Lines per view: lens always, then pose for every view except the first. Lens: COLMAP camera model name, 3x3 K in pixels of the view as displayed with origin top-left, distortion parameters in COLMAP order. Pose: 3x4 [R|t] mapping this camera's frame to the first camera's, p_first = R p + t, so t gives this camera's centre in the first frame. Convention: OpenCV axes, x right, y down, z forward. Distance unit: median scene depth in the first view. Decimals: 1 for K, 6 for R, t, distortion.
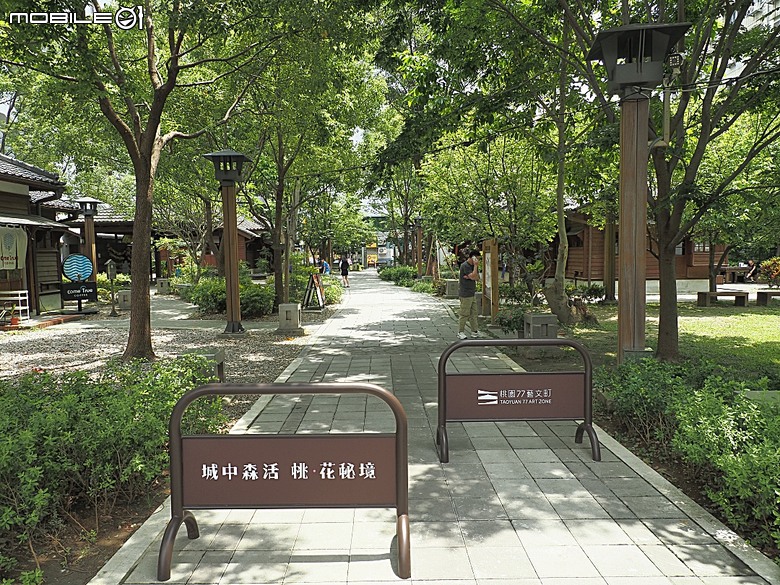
lens RADIAL K [[555.9, 0, 388.3], [0, 555.9, 294.5], [0, 0, 1]] dist [-0.033565, 0.022988]
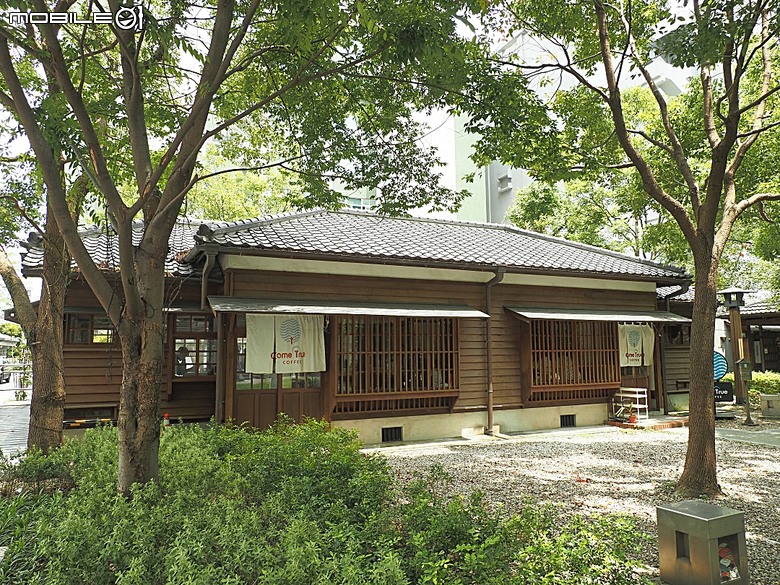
lens RADIAL K [[555.9, 0, 388.3], [0, 555.9, 294.5], [0, 0, 1]] dist [-0.033565, 0.022988]
pose [[0.425306, -0.087832, -0.900777, 0.047533], [-0.065062, 0.989738, -0.127225, -0.018137], [0.902708, 0.112717, 0.415227, 0.160170]]
